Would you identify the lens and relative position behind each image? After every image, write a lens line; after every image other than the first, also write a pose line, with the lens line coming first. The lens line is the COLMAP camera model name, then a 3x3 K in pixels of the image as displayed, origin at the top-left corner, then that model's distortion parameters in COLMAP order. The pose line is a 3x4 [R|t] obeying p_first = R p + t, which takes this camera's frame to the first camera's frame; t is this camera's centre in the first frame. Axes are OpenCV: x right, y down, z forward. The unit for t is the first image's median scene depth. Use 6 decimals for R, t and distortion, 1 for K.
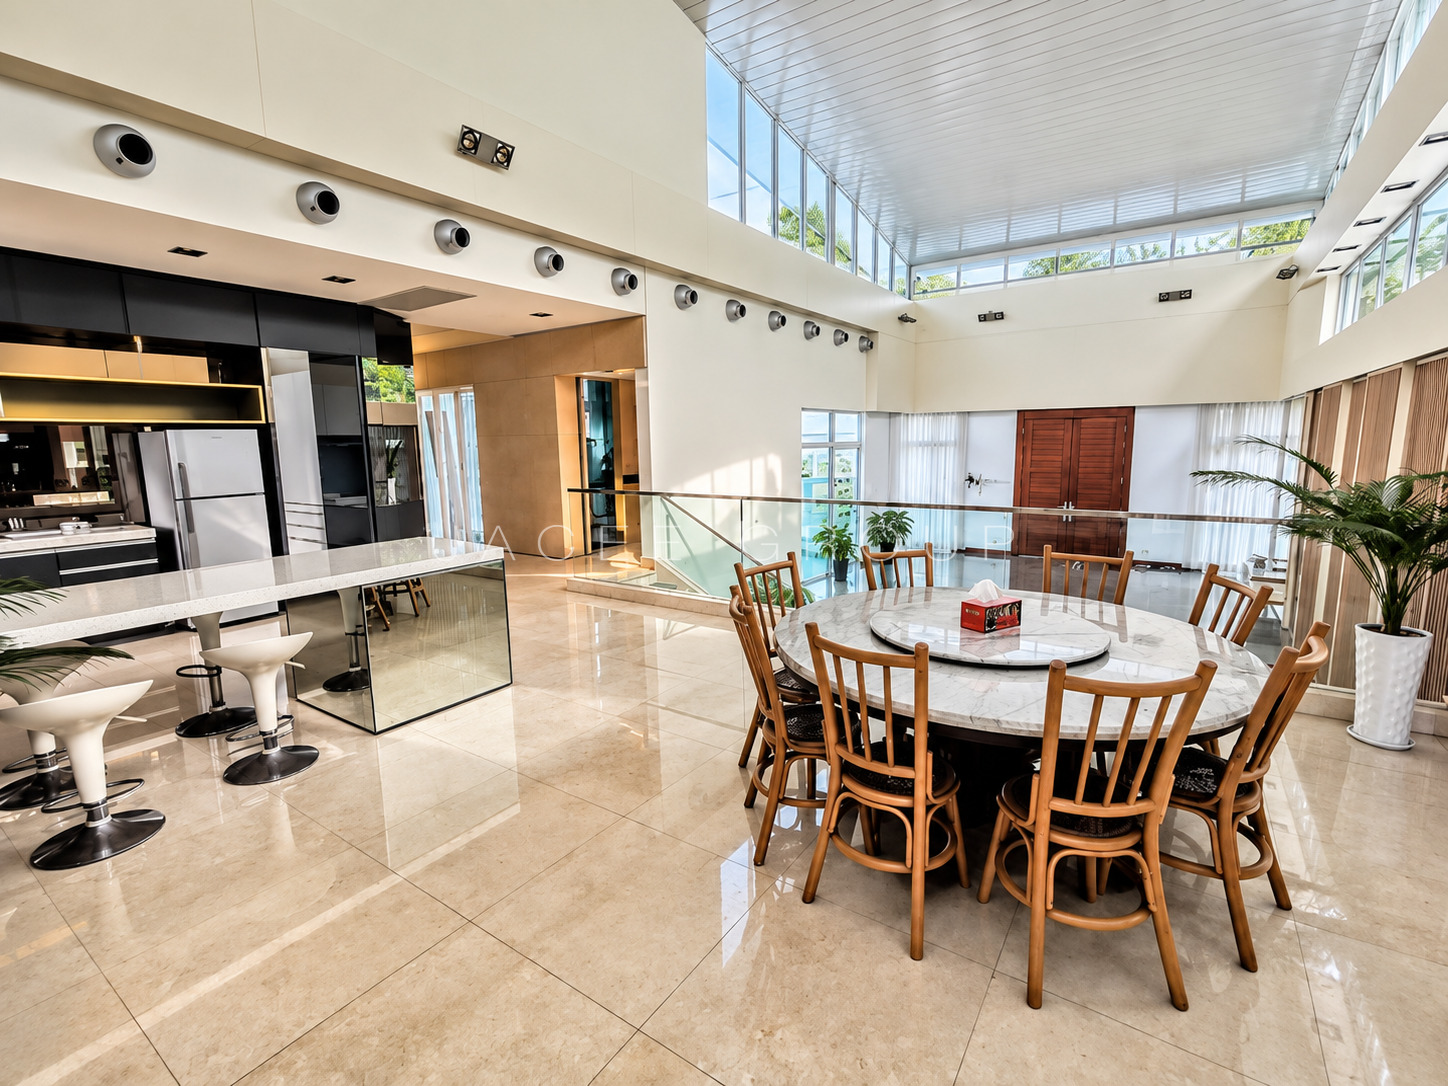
lens RADIAL K [[675.9, 0, 722.4], [0, 675.9, 543.6], [0, 0, 1]] dist [-0.002330, -0.000305]
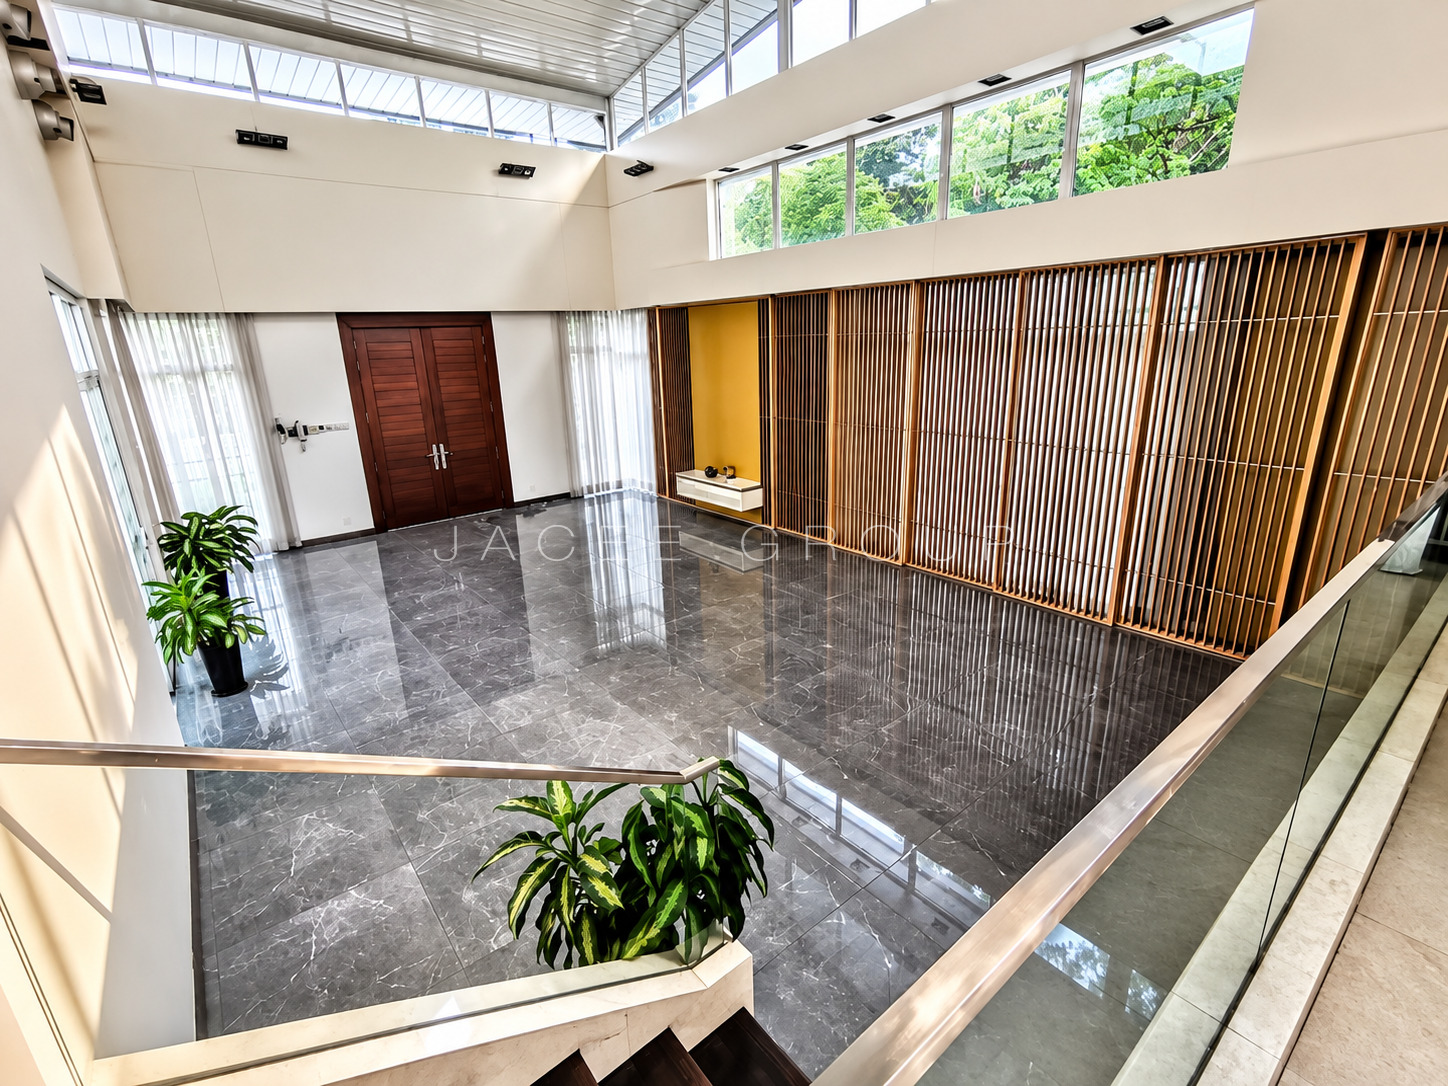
lens RADIAL K [[675.9, 0, 723.6], [0, 675.9, 542.7], [0, 0, 1]] dist [-0.002330, -0.000305]
pose [[0.296196, -0.271349, 0.915772, -0.100078], [0.170610, 0.958406, 0.228800, -0.073204], [-0.939766, 0.088470, 0.330171, 0.472592]]
